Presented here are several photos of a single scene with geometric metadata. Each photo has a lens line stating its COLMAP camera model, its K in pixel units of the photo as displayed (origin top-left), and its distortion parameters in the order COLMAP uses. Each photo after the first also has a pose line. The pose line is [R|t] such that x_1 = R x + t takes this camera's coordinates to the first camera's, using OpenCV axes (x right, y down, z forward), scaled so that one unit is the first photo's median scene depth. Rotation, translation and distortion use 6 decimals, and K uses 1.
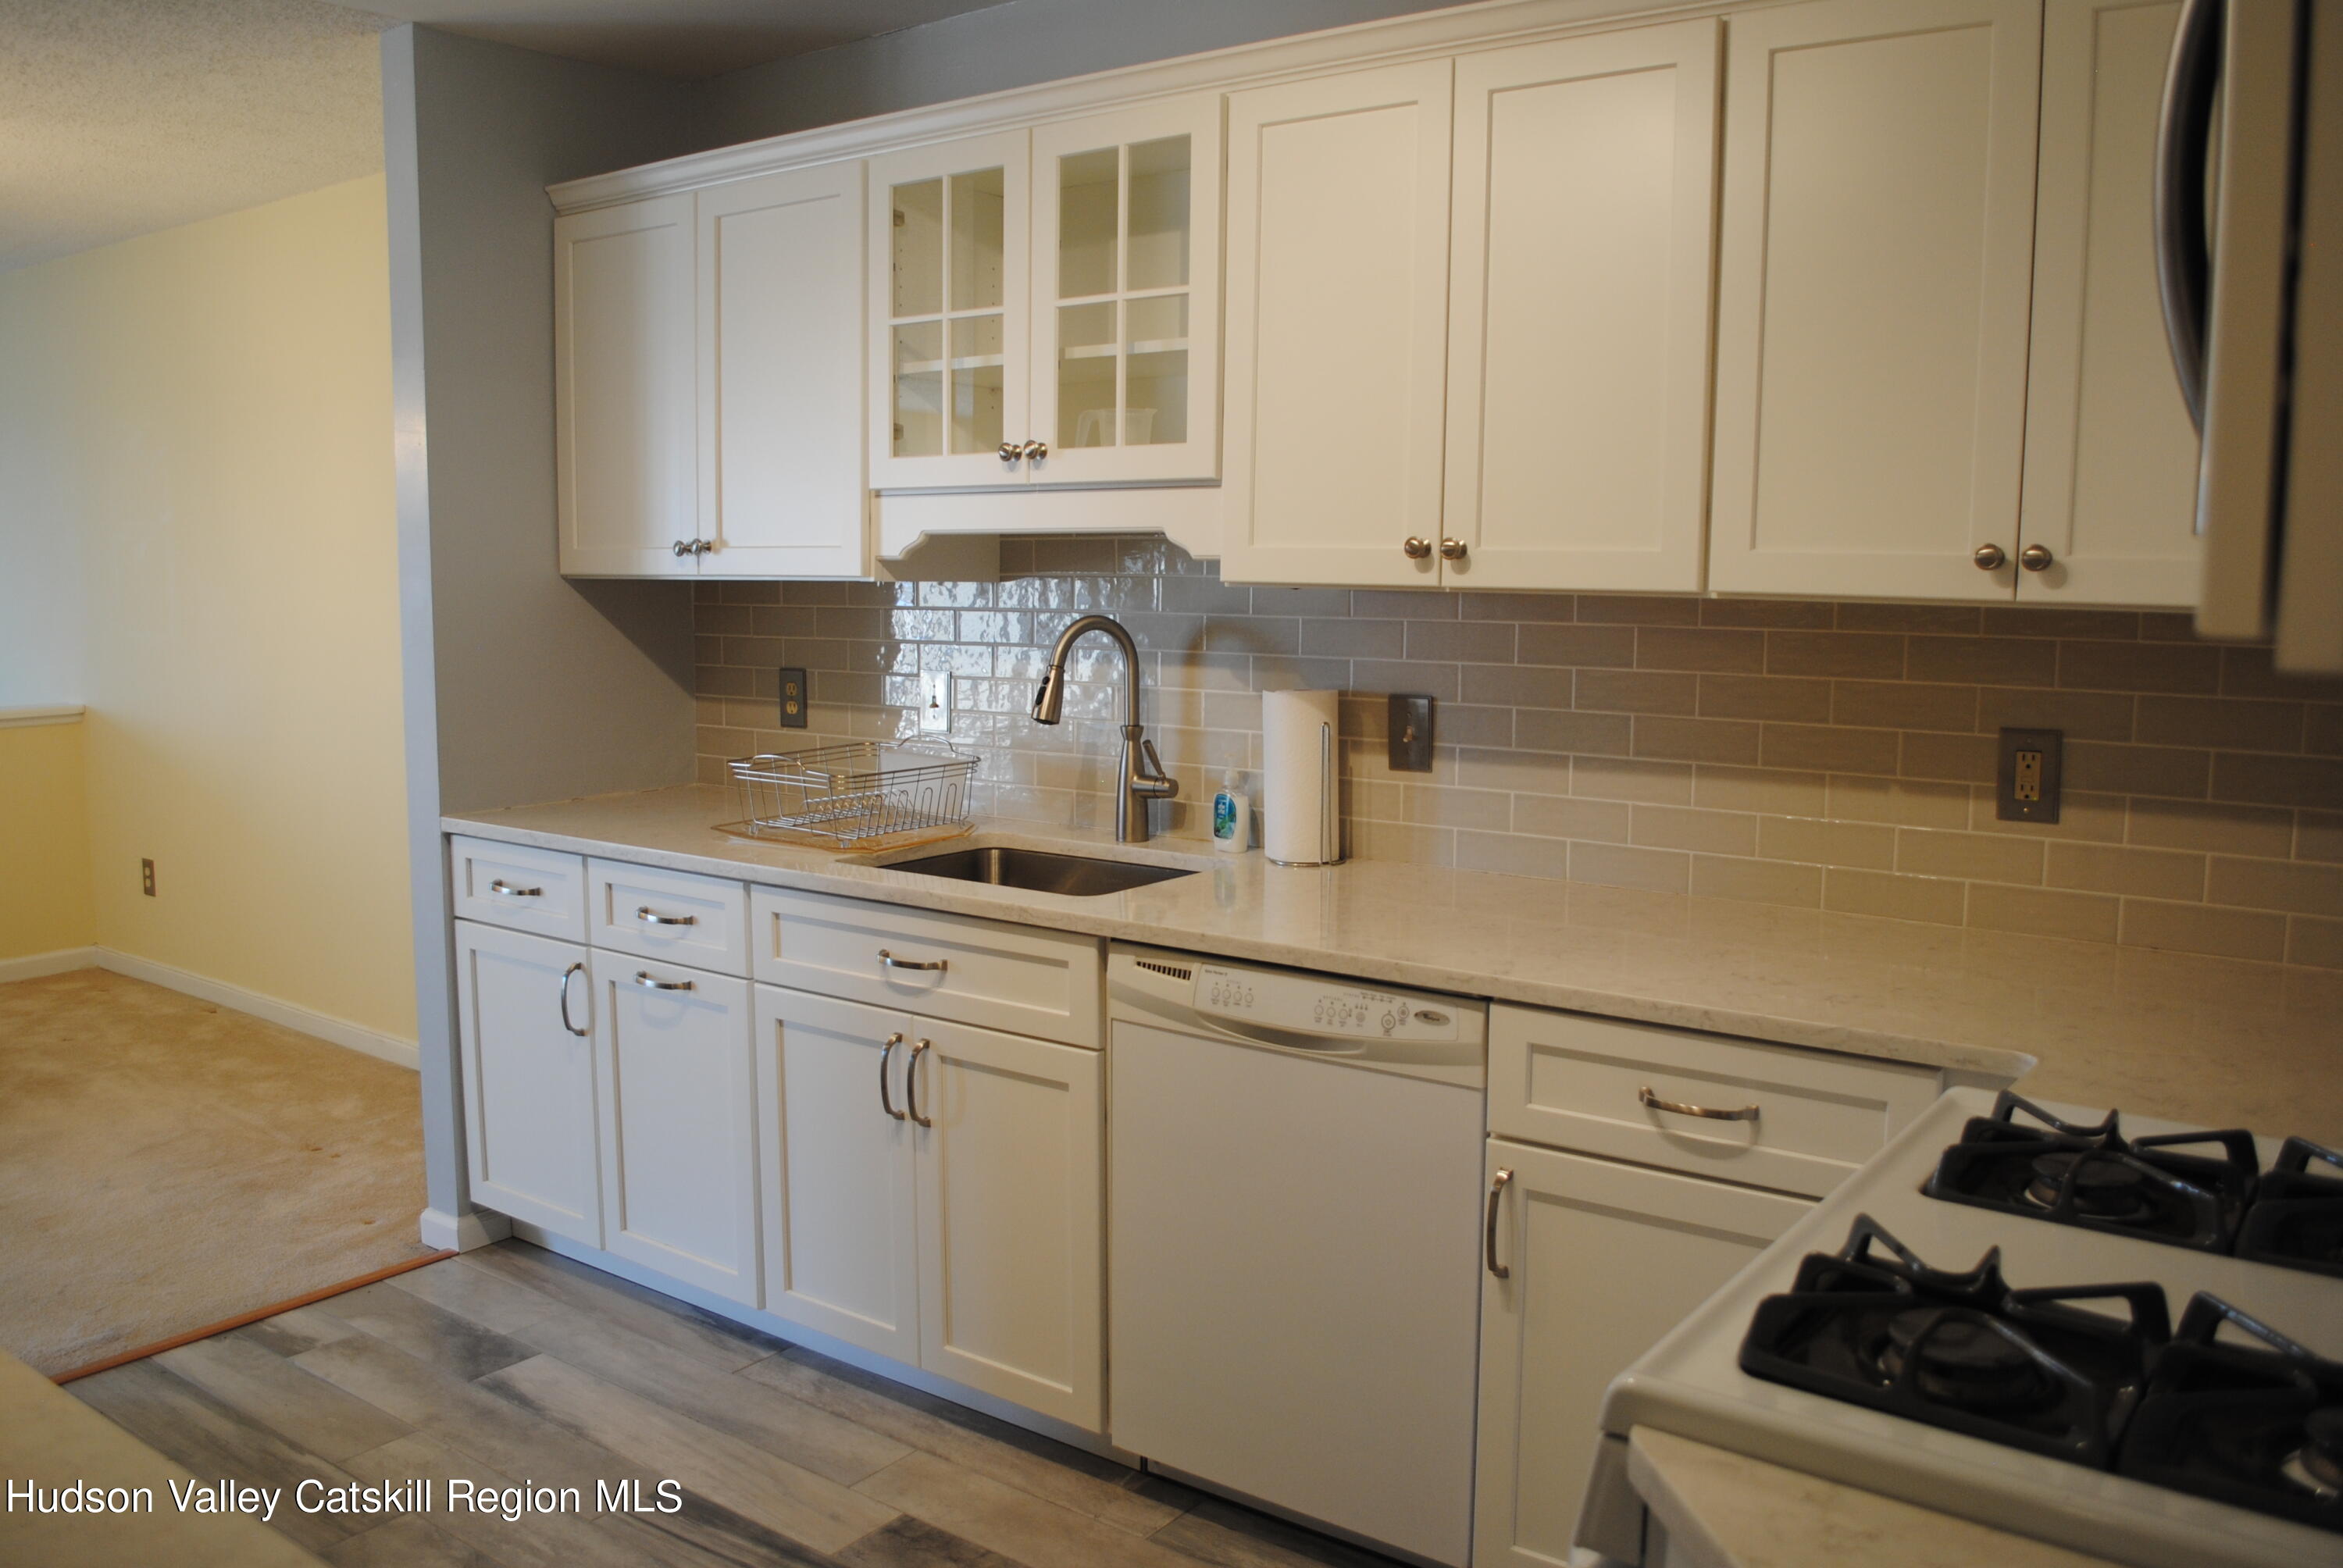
lens RADIAL K [[1848.3, 0, 1161.1], [0, 1848.3, 789.1], [0, 0, 1]] dist [-0.082648, -0.001384]
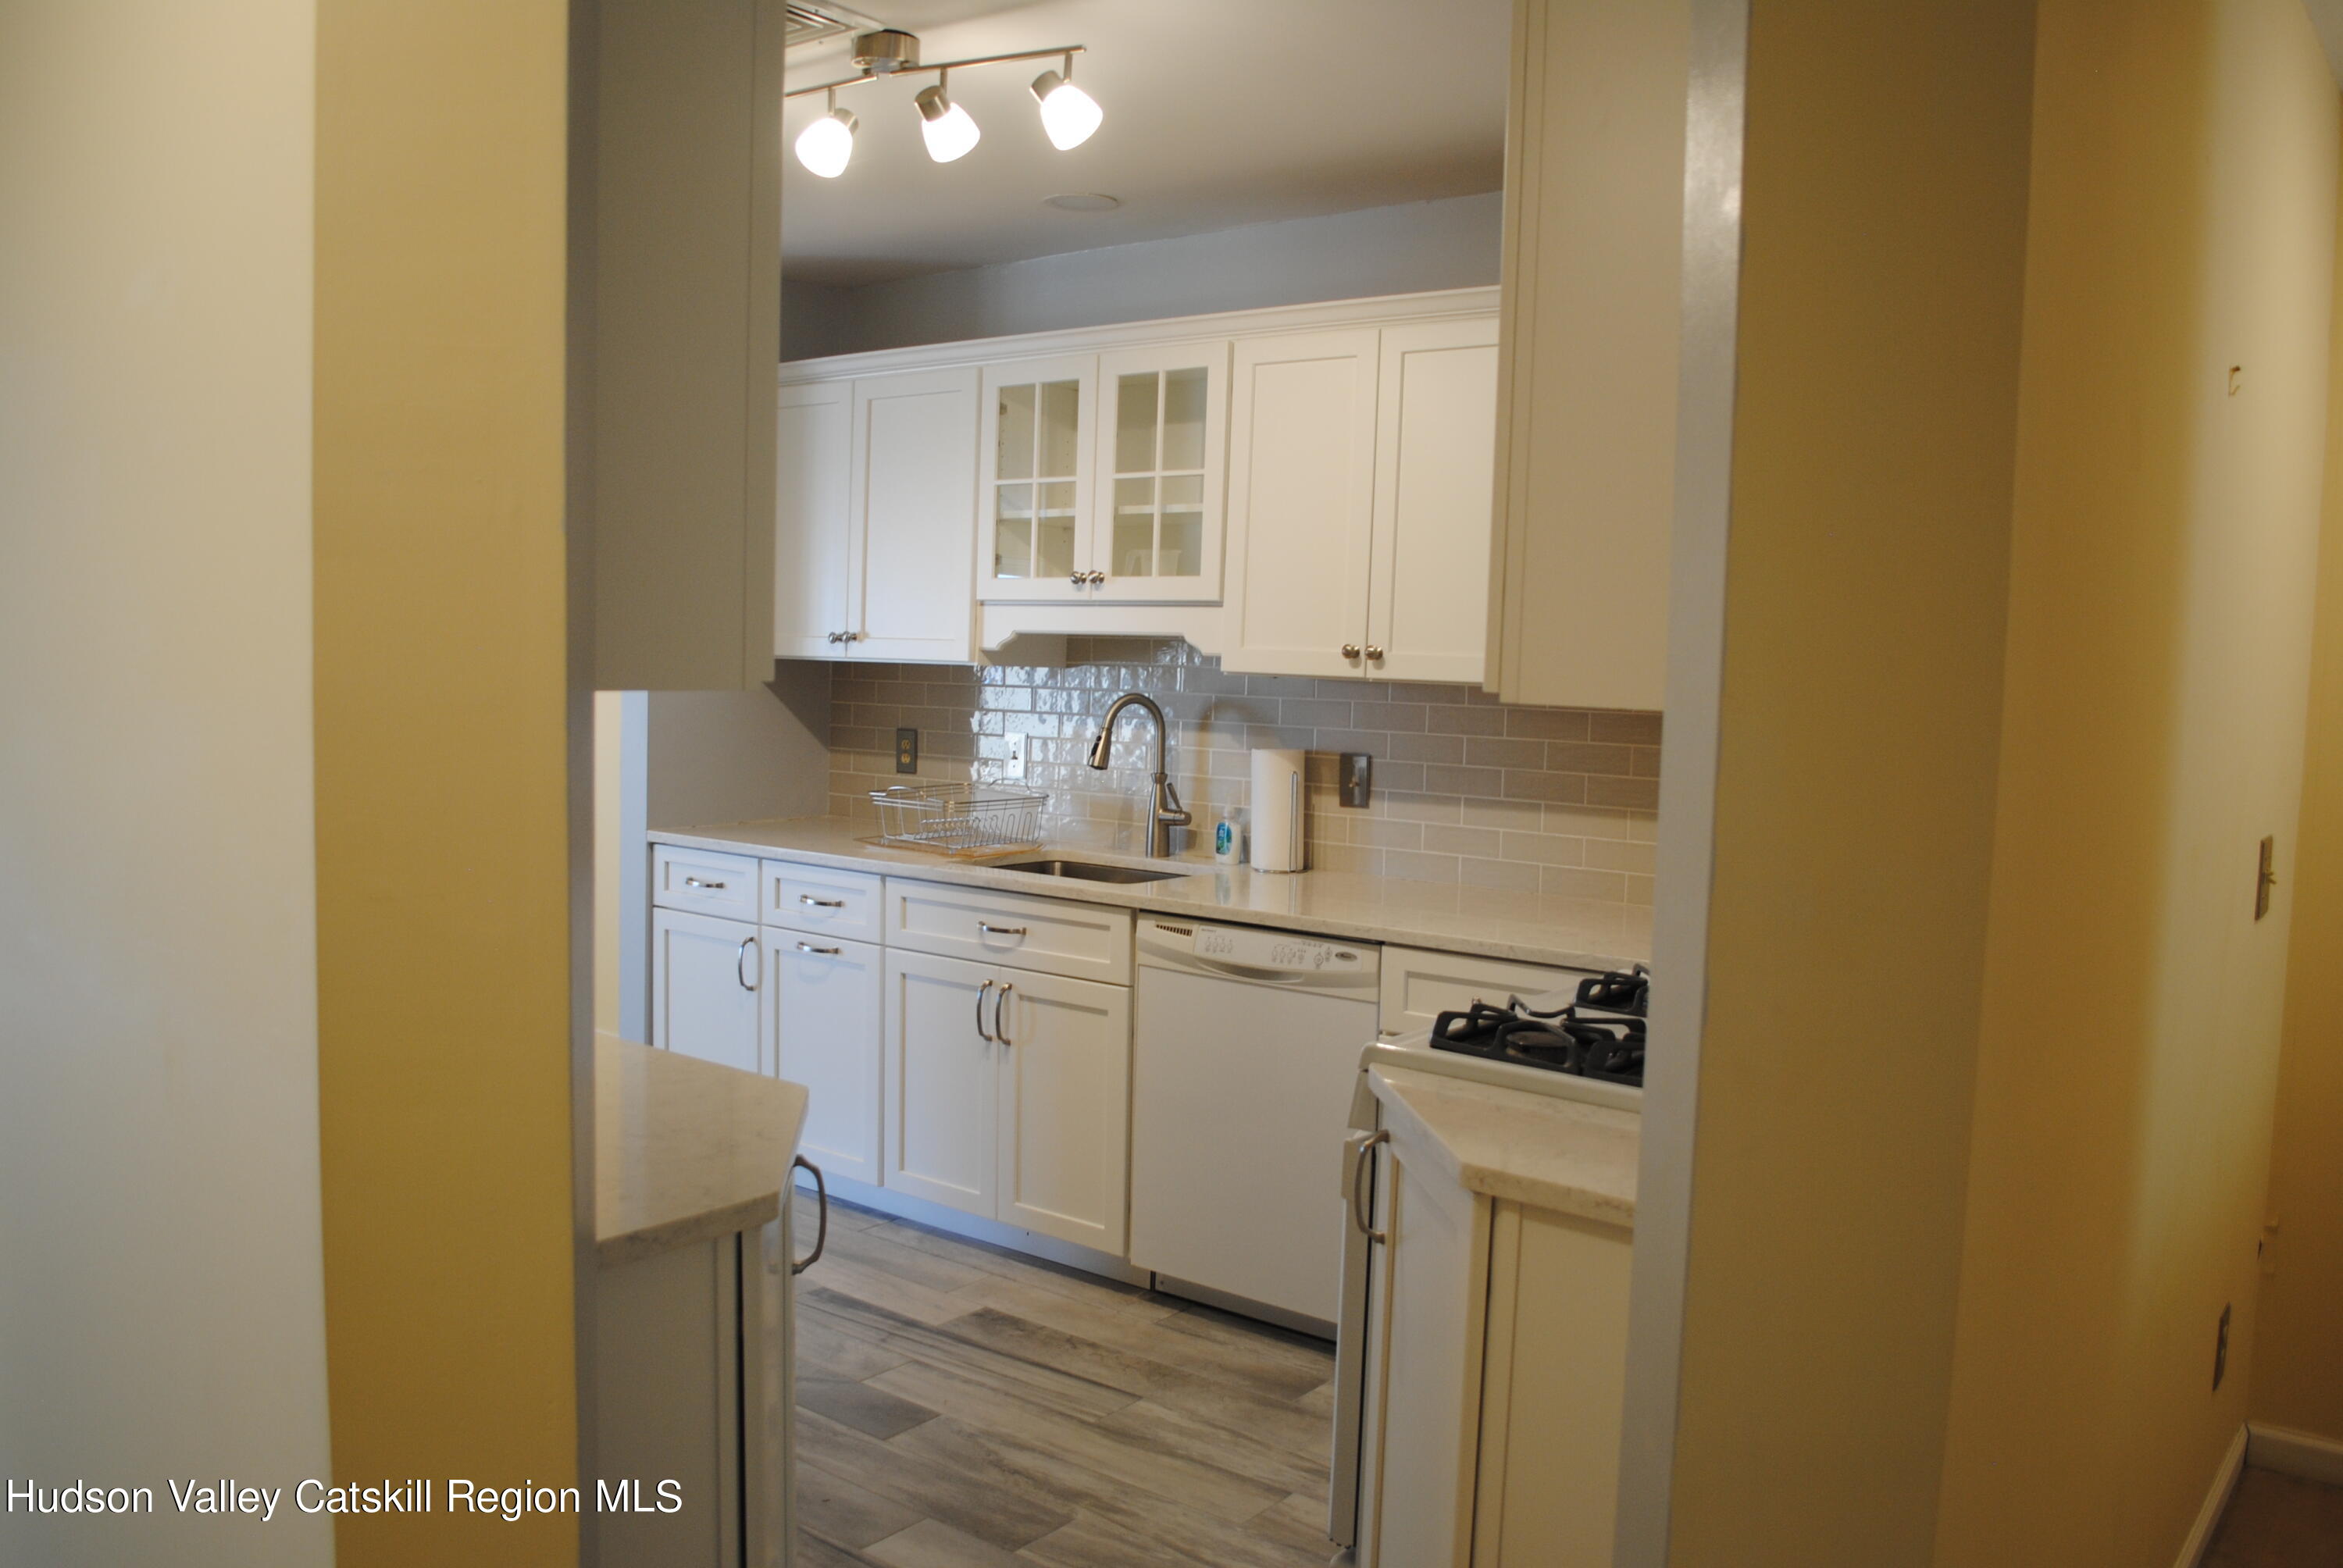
lens RADIAL K [[1848.3, 0, 1161.1], [0, 1848.3, 789.1], [0, 0, 1]] dist [-0.082648, -0.001384]
pose [[0.999466, 0.024631, -0.021458, 0.016693], [-0.025642, 0.998511, -0.048143, 0.047357], [0.020240, 0.048668, 0.998610, -0.413764]]
